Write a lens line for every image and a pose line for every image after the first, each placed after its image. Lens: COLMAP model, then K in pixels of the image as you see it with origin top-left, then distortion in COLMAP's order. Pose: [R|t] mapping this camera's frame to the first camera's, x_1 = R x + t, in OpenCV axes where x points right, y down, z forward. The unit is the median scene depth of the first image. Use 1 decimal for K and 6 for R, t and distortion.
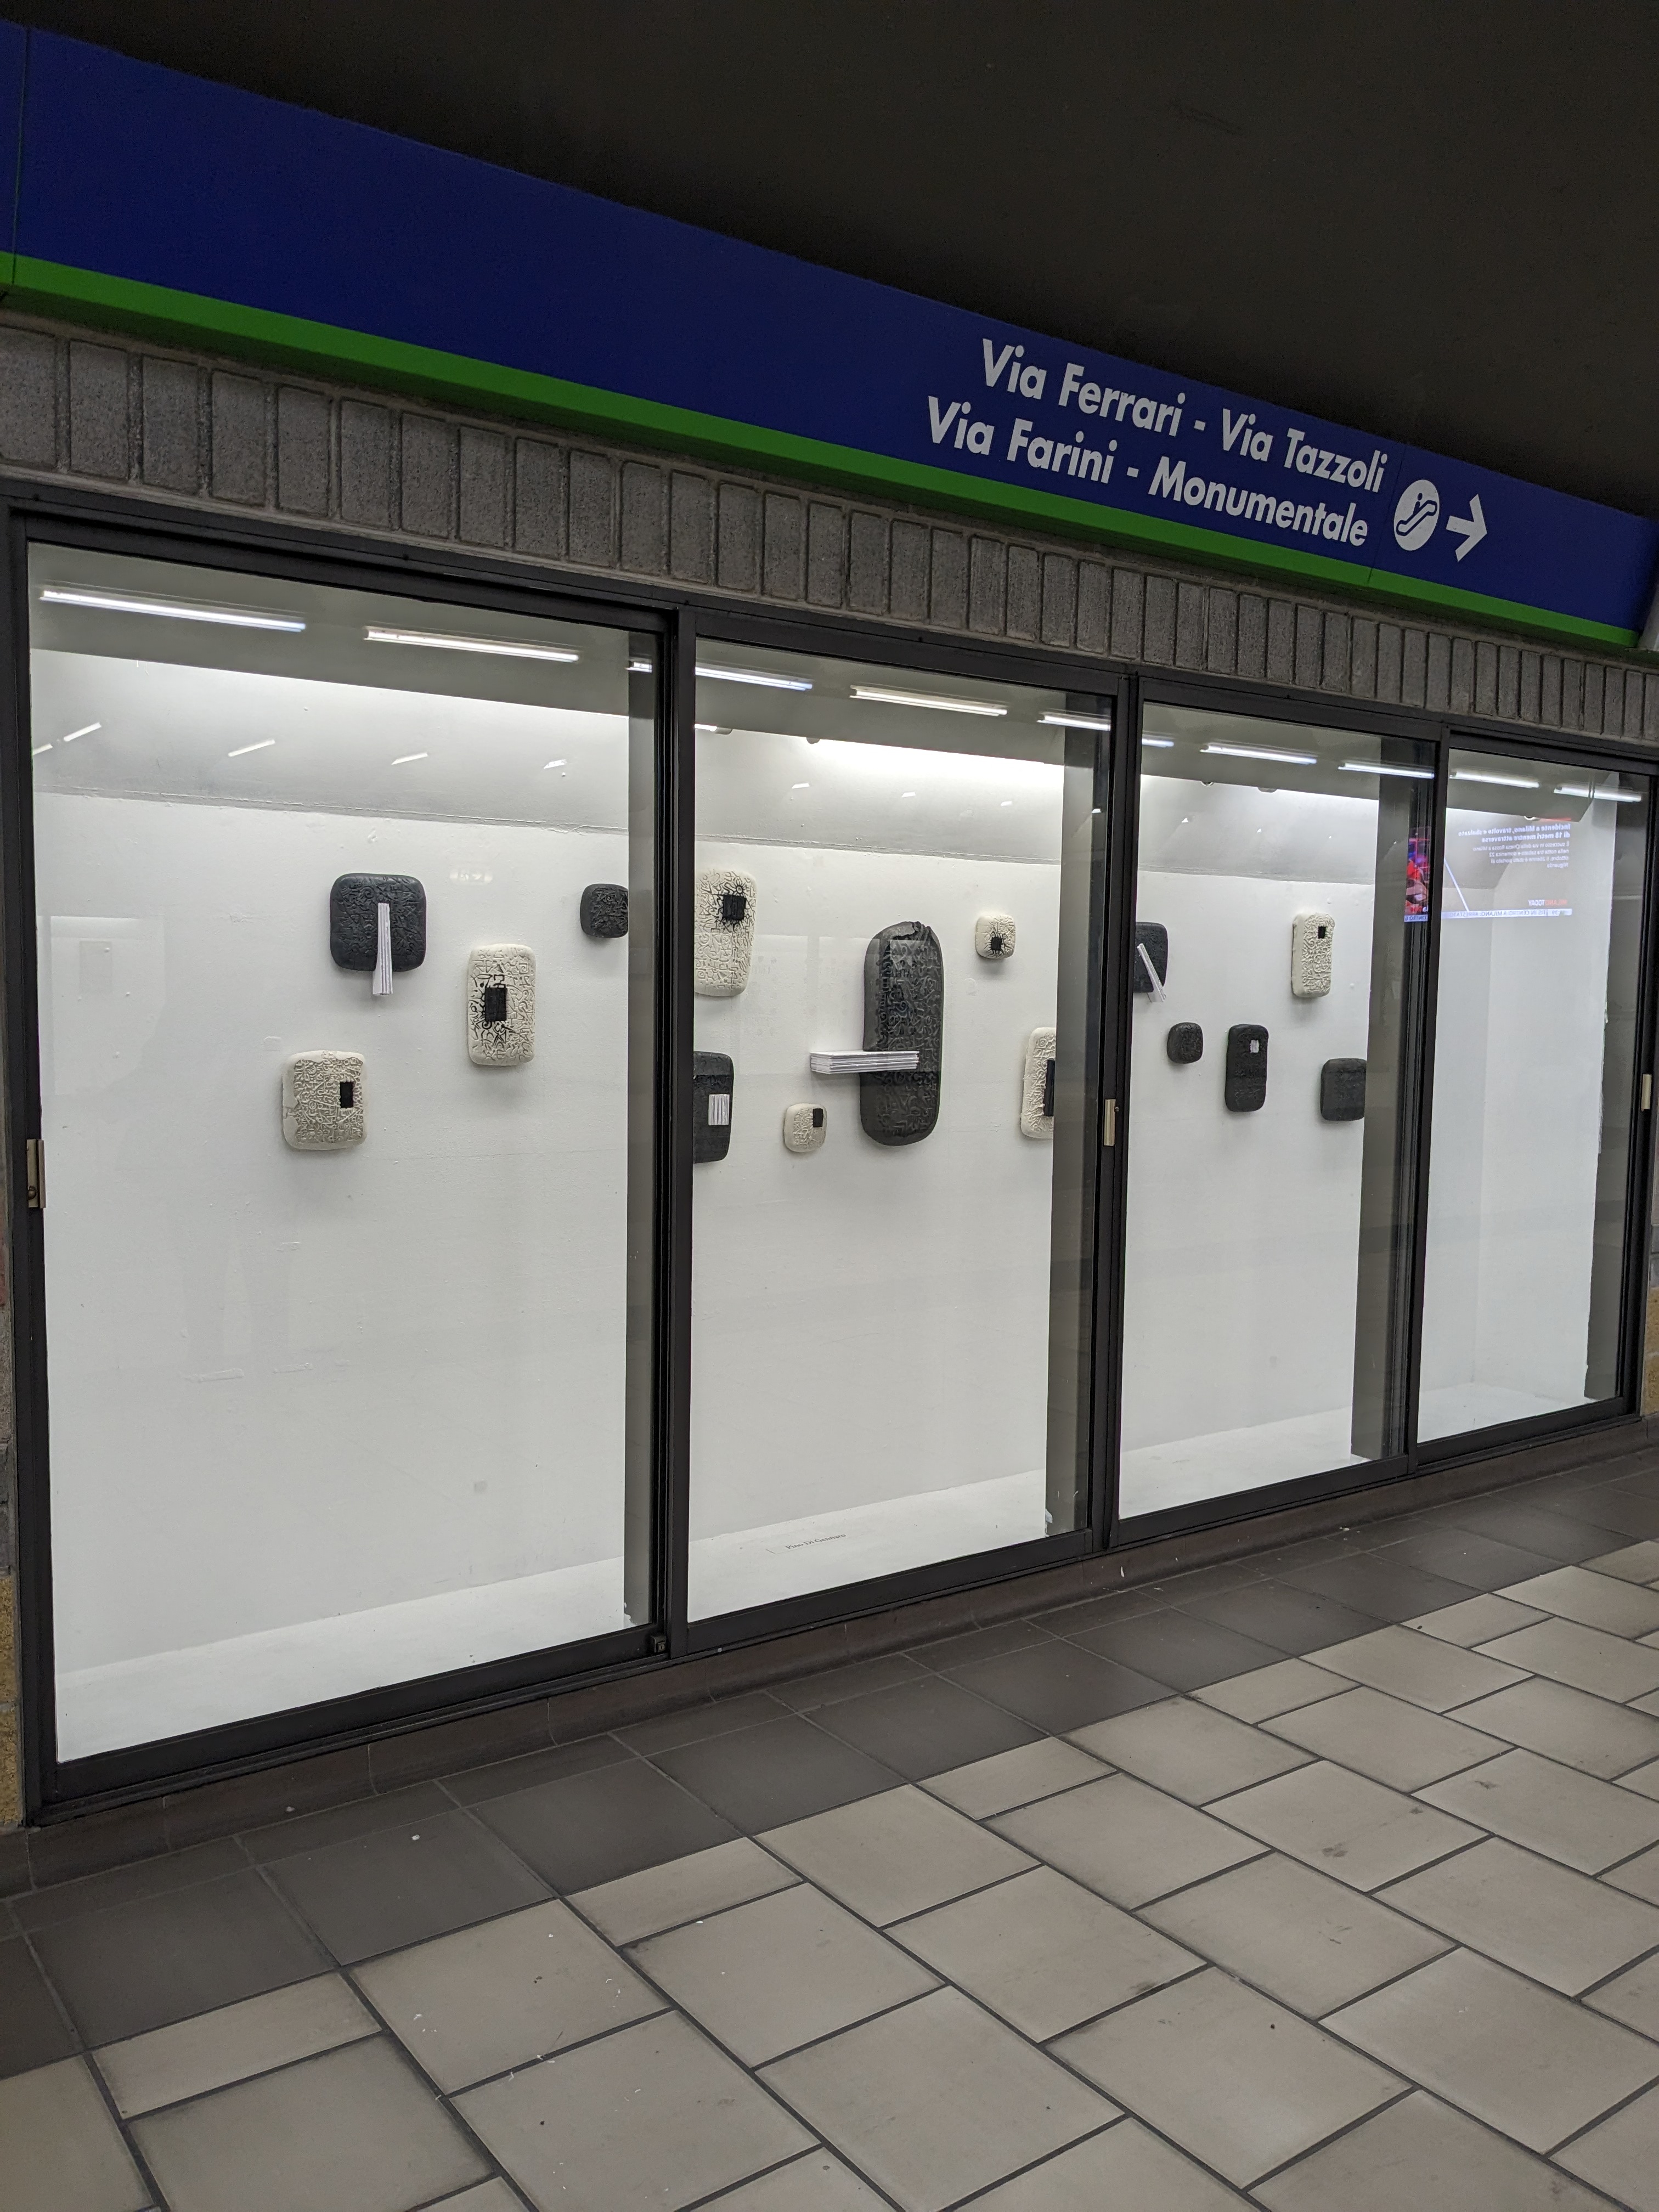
lens RADIAL K [[1750.1, 0, 828.6], [0, 1750.1, 1107.6], [0, 0, 1]] dist [0.071356, 0.001408]
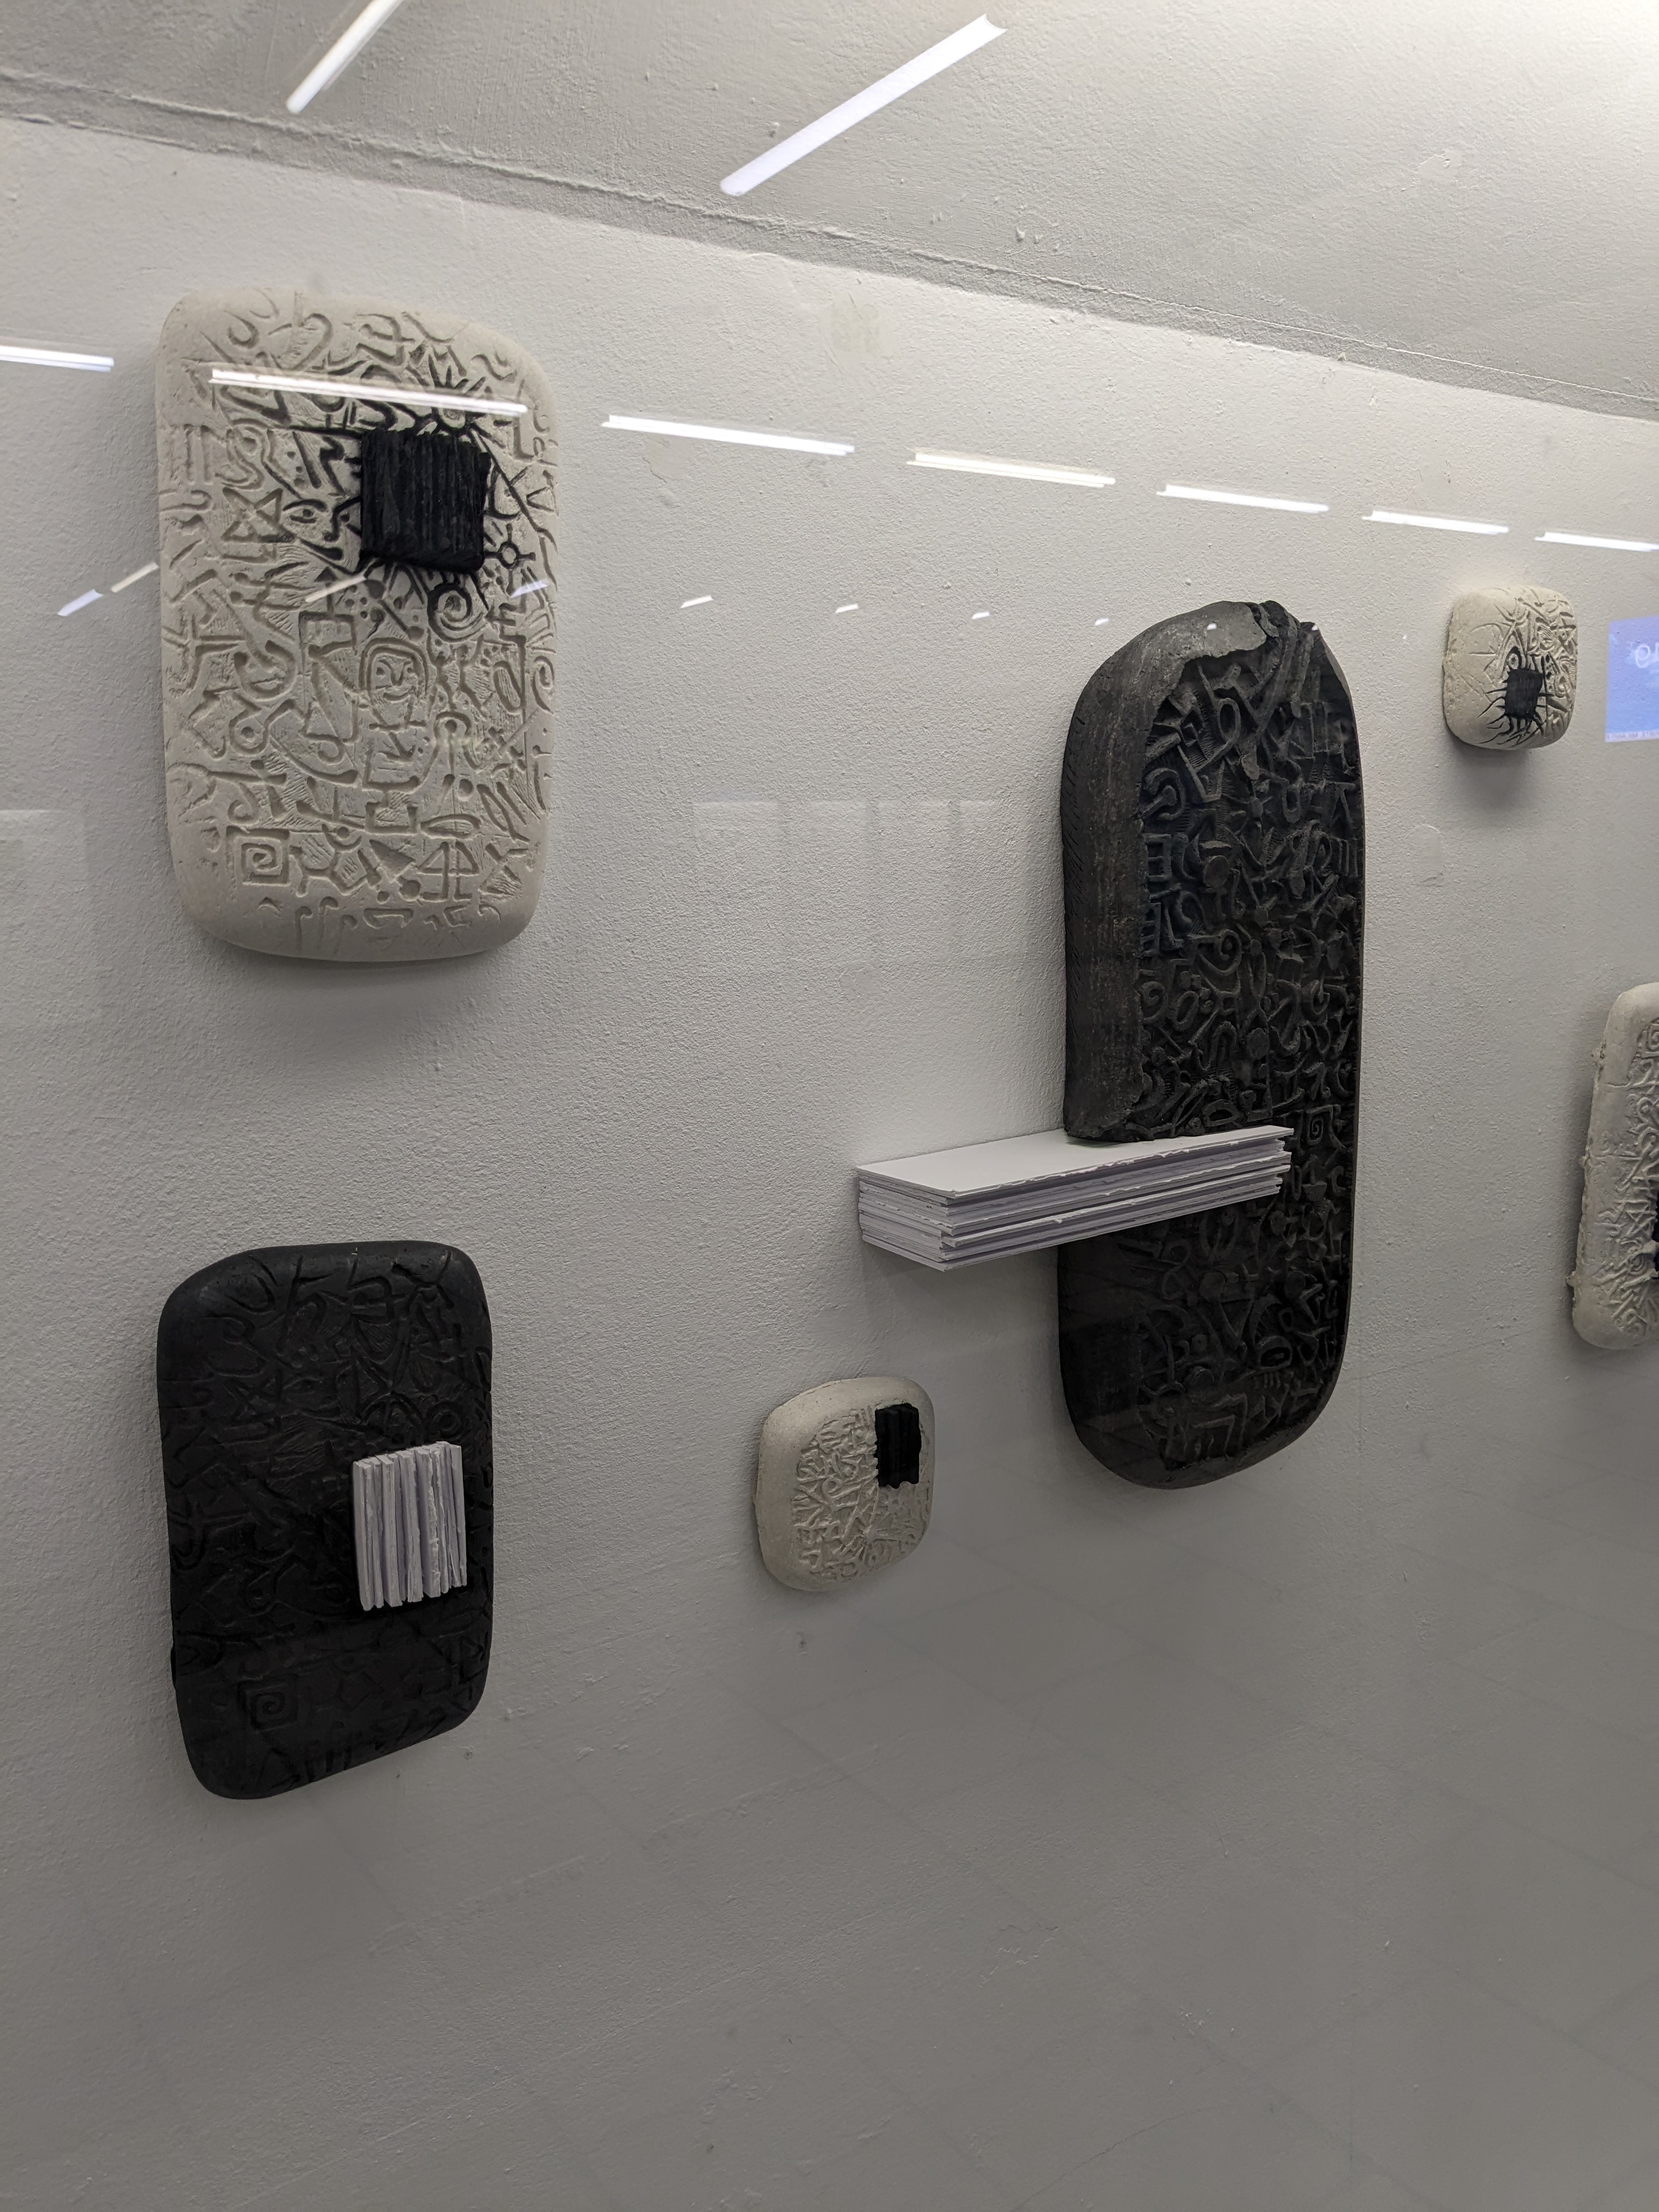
lens RADIAL K [[1750.1, 0, 827.3], [0, 1750.1, 1097.2], [0, 0, 1]] dist [0.071356, 0.001408]
pose [[0.998398, -0.039372, -0.040644, -0.004098], [0.041931, 0.997057, 0.064176, -0.056104], [0.037998, -0.065777, 0.997111, 0.758379]]
